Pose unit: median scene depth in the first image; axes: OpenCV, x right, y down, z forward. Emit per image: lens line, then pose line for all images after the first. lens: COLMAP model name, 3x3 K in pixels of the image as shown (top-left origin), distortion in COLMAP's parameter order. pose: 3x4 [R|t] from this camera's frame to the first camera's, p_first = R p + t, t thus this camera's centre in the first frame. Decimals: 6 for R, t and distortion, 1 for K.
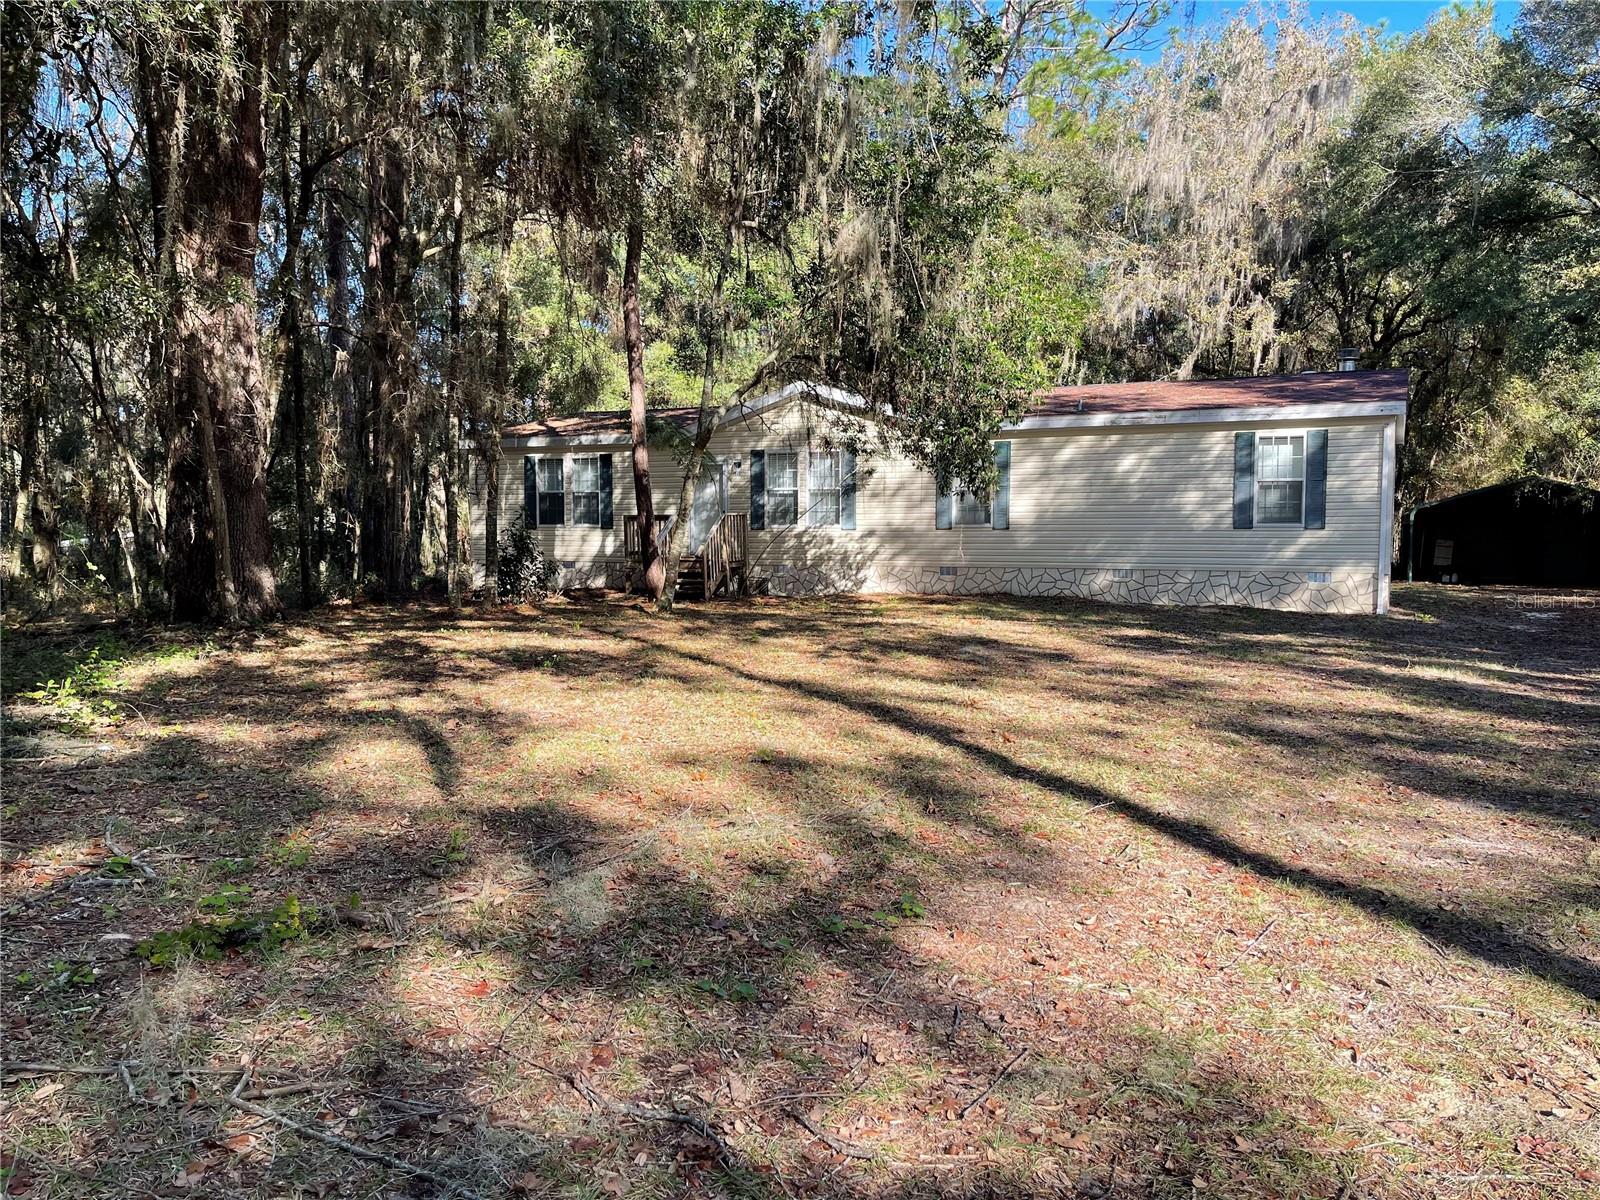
lens RADIAL K [[1190.1, 0, 806.8], [0, 1190.1, 605.4], [0, 0, 1]] dist [0.068362, -0.083581]
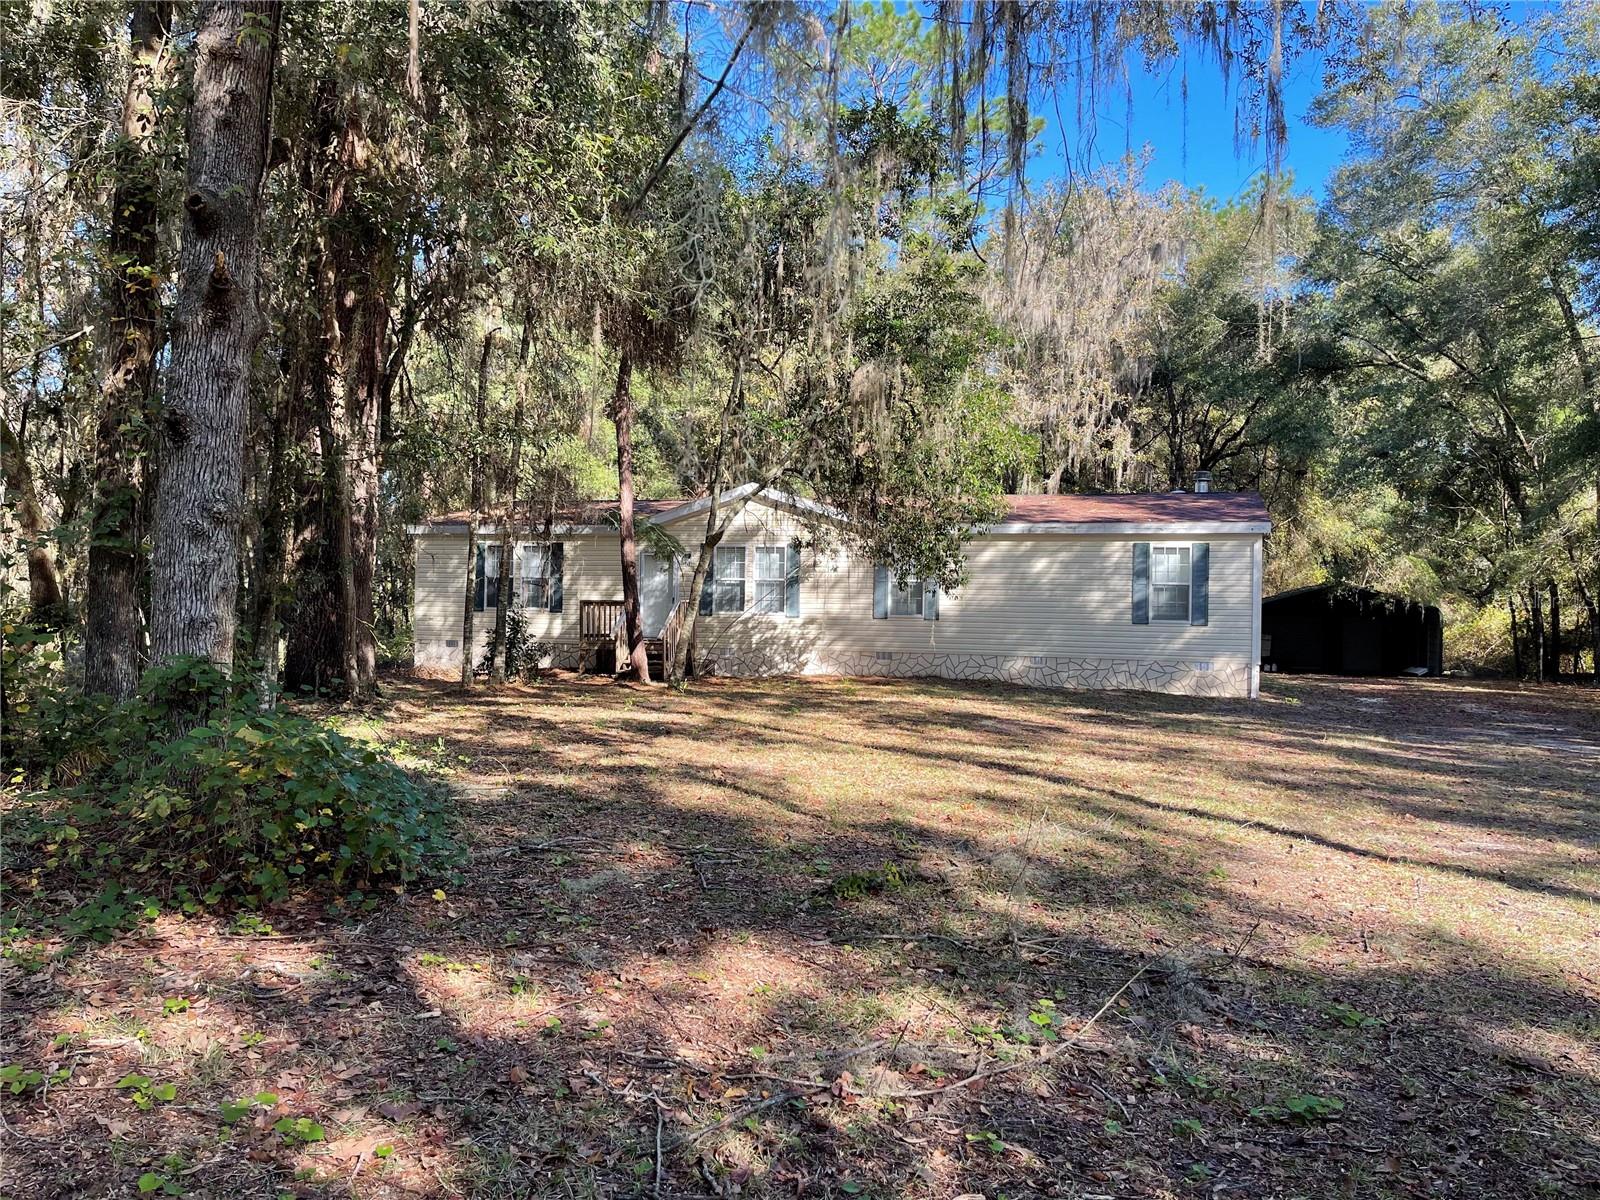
lens RADIAL K [[1190.1, 0, 805.1], [0, 1190.1, 591.0], [0, 0, 1]] dist [0.068362, -0.083581]
pose [[0.988191, 0.020837, 0.151801, -0.120285], [-0.008567, 0.996674, -0.081036, 0.001535], [-0.152985, 0.078778, 0.985084, -0.093511]]
